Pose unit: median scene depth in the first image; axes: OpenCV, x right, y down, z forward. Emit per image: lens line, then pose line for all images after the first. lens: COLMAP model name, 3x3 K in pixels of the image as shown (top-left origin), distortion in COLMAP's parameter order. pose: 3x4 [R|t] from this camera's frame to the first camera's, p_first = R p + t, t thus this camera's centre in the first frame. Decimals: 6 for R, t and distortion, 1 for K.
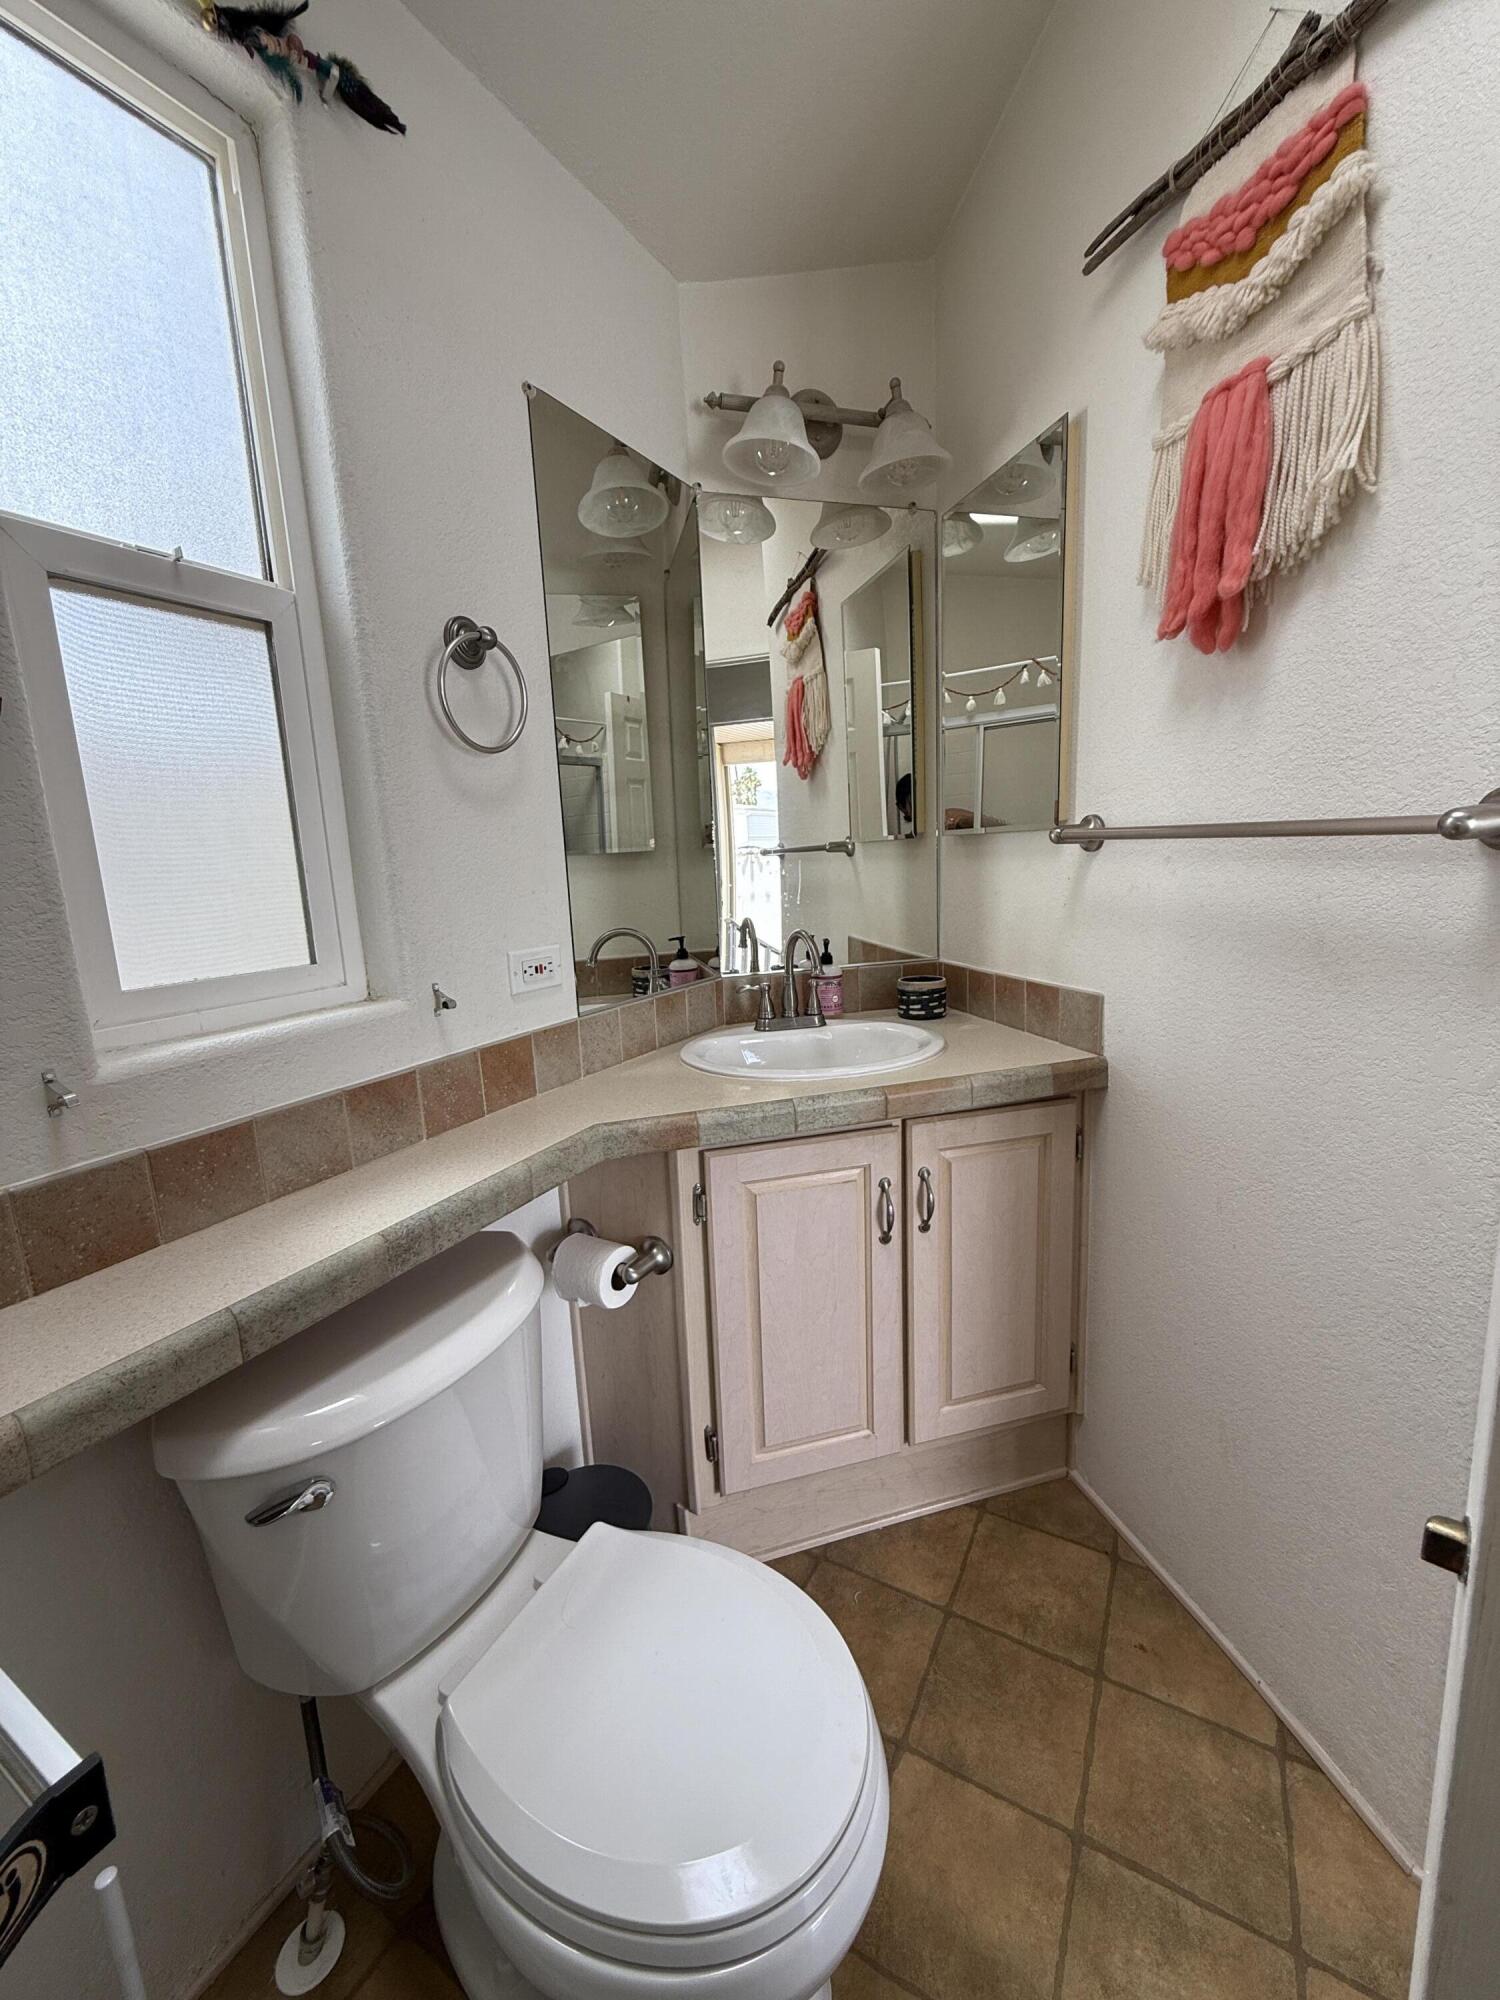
lens RADIAL K [[797.9, 0, 753.0], [0, 797.9, 988.1], [0, 0, 1]] dist [0.001329, 0.000321]
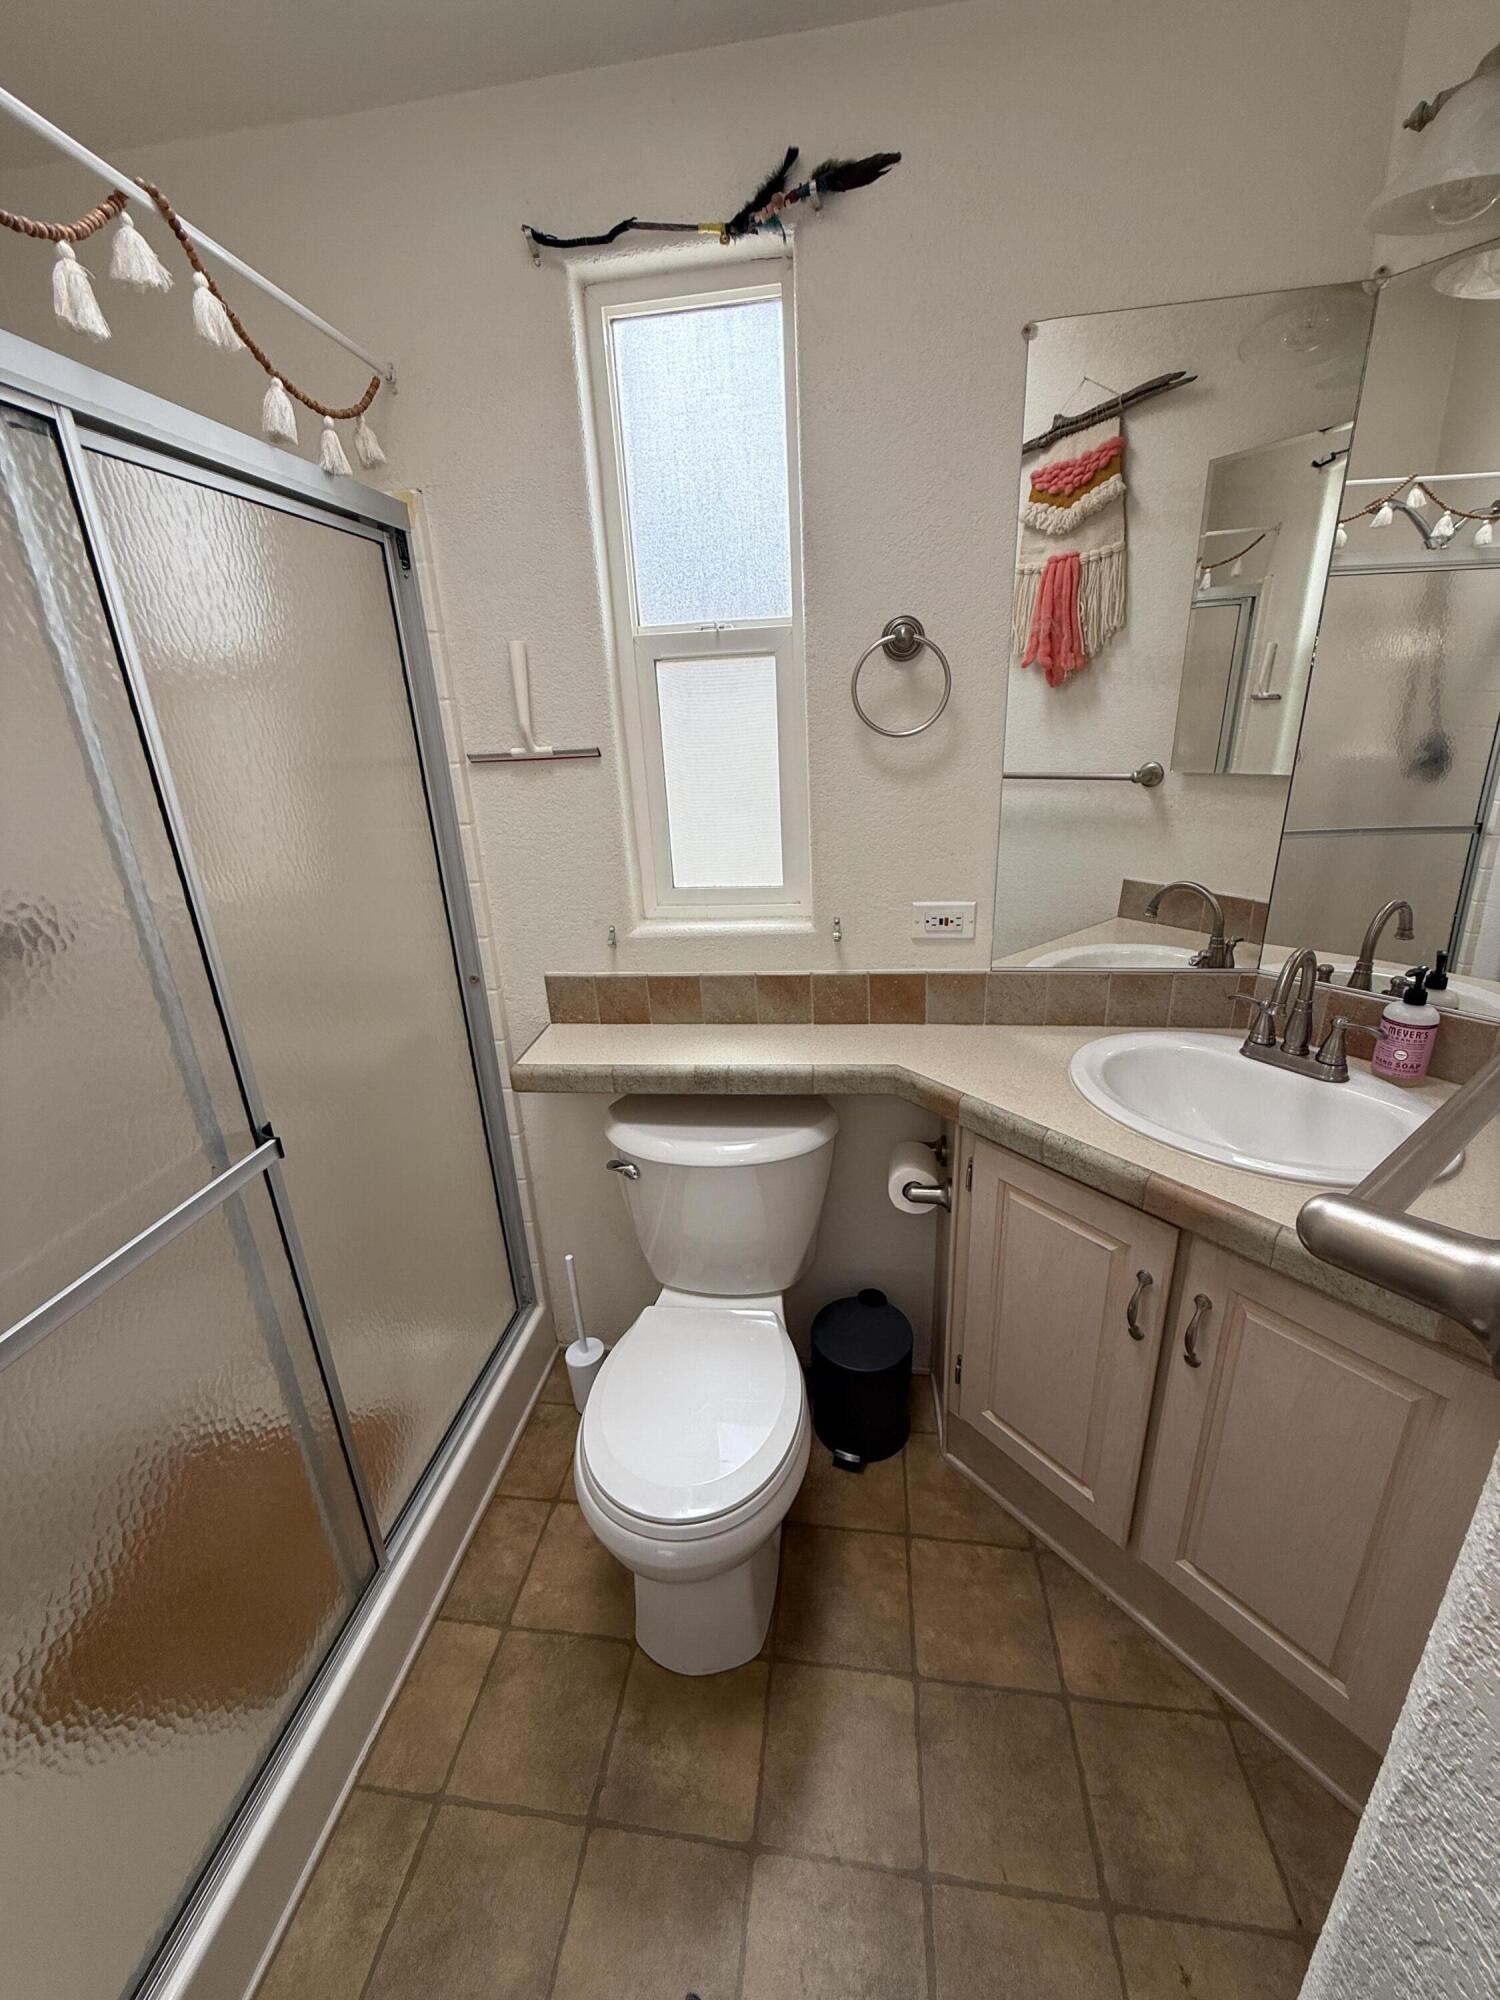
lens RADIAL K [[797.9, 0, 753.0], [0, 797.9, 988.1], [0, 0, 1]] dist [0.001329, 0.000321]
pose [[0.371276, 0.335949, -0.865617, 0.751729], [-0.124025, 0.941841, 0.312335, -0.297692], [0.920202, -0.008604, 0.391350, 0.352848]]
